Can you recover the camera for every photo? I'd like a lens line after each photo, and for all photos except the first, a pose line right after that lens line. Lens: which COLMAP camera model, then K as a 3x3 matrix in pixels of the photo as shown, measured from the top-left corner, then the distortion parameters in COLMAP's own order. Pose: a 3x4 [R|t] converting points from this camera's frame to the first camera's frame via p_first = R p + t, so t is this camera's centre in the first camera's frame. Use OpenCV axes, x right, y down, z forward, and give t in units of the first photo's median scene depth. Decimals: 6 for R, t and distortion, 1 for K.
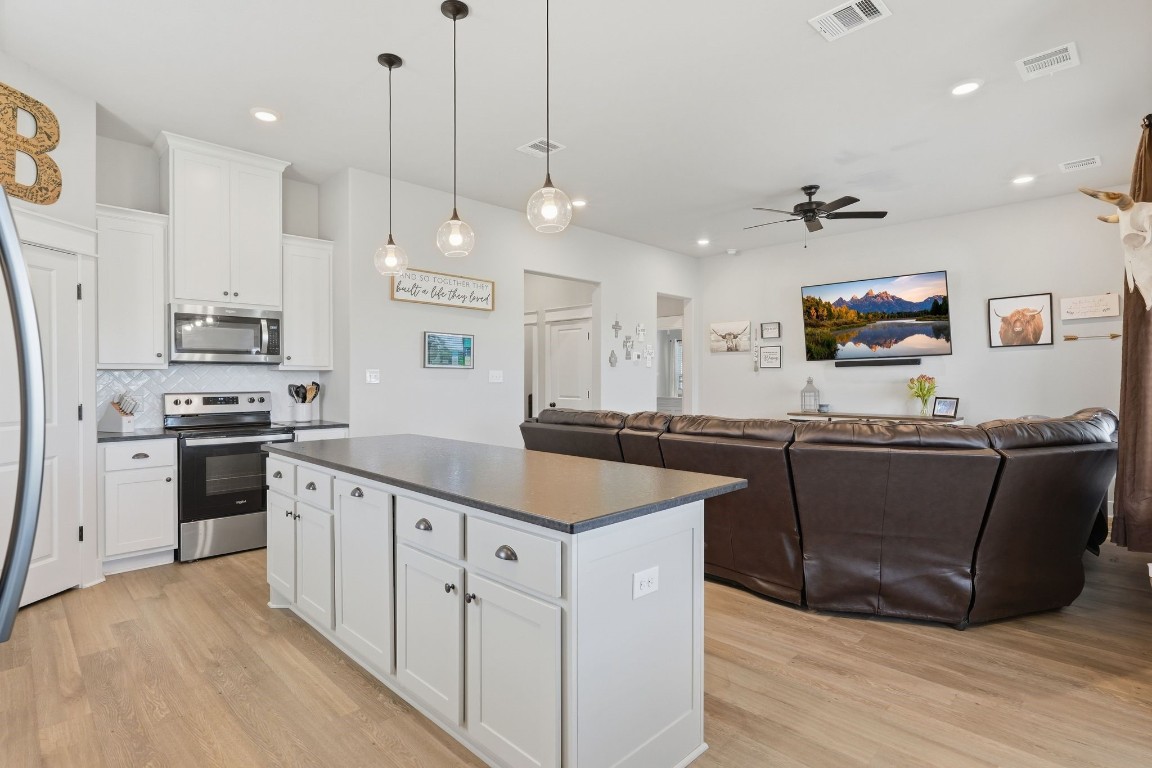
lens RADIAL K [[574.8, 0, 576.2], [0, 574.8, 373.3], [0, 0, 1]] dist [-0.003553, 0.000236]
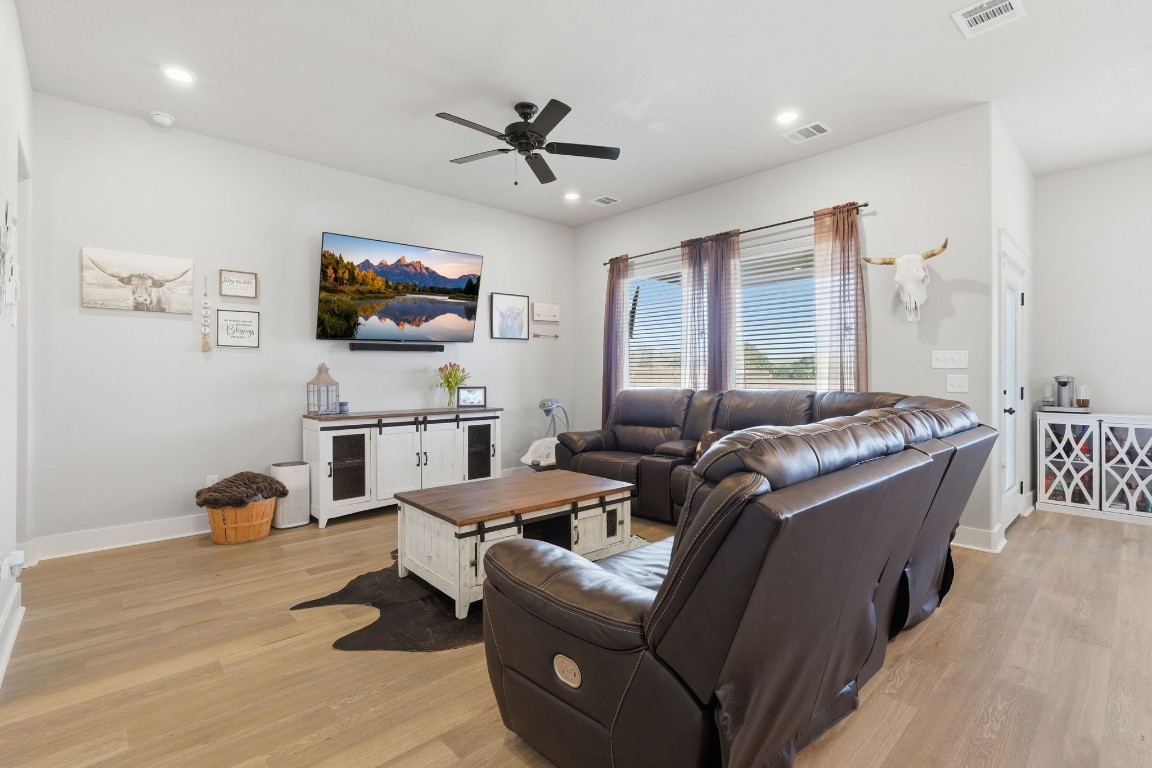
lens RADIAL K [[530.7, 0, 570.5], [0, 530.7, 372.2], [0, 0, 1]] dist [0.001415, 0.000511]
pose [[0.045770, 0.007472, 0.998924, -0.290325], [-0.007022, 0.999950, -0.007158, 0.026809], [-0.998927, -0.006686, 0.045820, 0.941517]]
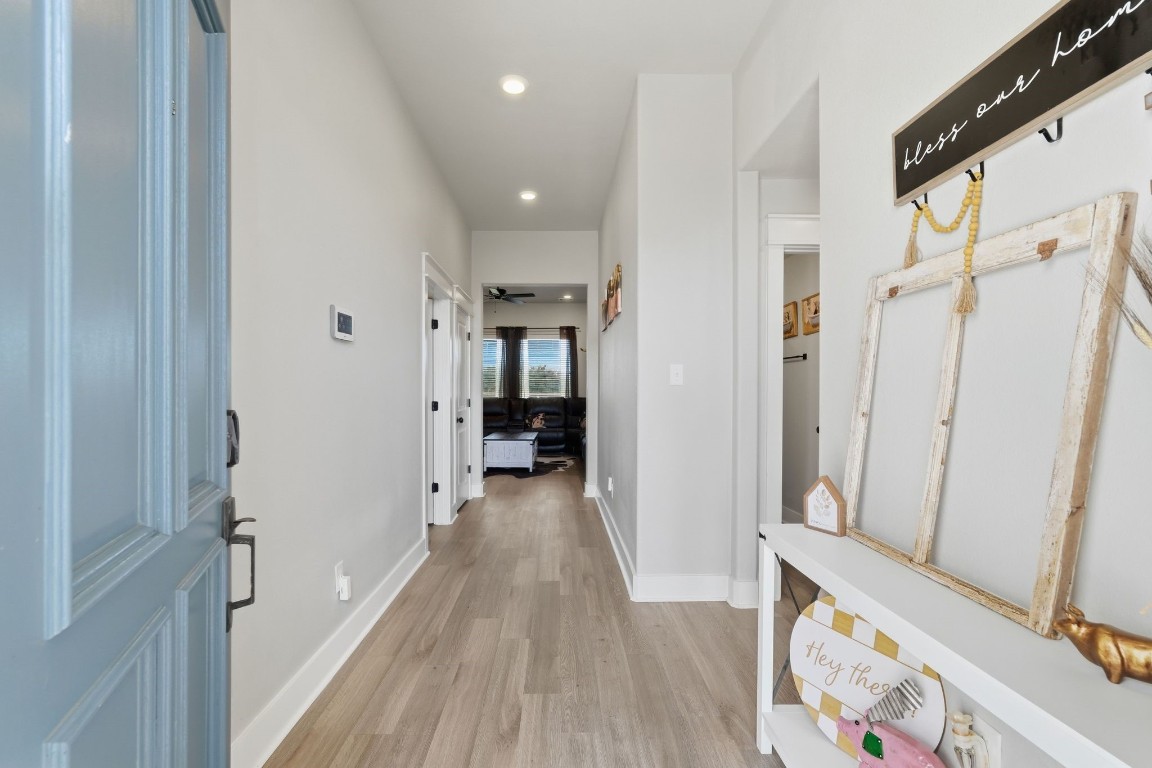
lens RADIAL K [[517.2, 0, 576.6], [0, 517.2, 392.4], [0, 0, 1]] dist [-0.002471, 0.000181]
pose [[-0.727541, 0.001815, 0.686062, -0.912450], [0.001323, 0.999998, -0.001242, 0.030517], [-0.686063, 0.000004, -0.727542, 2.073875]]
